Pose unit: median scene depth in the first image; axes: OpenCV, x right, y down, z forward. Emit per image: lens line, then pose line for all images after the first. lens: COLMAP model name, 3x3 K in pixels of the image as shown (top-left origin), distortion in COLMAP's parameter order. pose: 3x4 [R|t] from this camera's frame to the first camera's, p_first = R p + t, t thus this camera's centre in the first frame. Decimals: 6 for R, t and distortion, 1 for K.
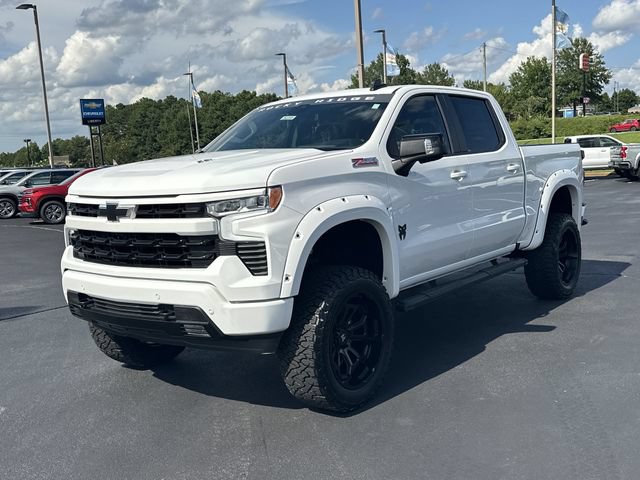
lens RADIAL K [[759.9, 0, 320.0], [0, 759.9, 240.0], [0, 0, 1]] dist [0.001584, -0.008261]
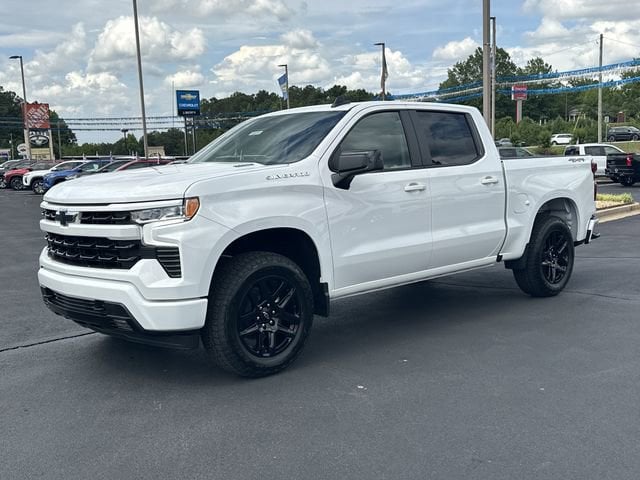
lens RADIAL K [[759.9, 0, 320.0], [0, 759.9, 240.0], [0, 0, 1]] dist [0.001584, -0.008261]
pose [[0.986829, 0.026854, -0.159521, 0.297951], [-0.027370, 0.999625, -0.001041, -0.012935], [0.159433, 0.005393, 0.987194, -0.061473]]
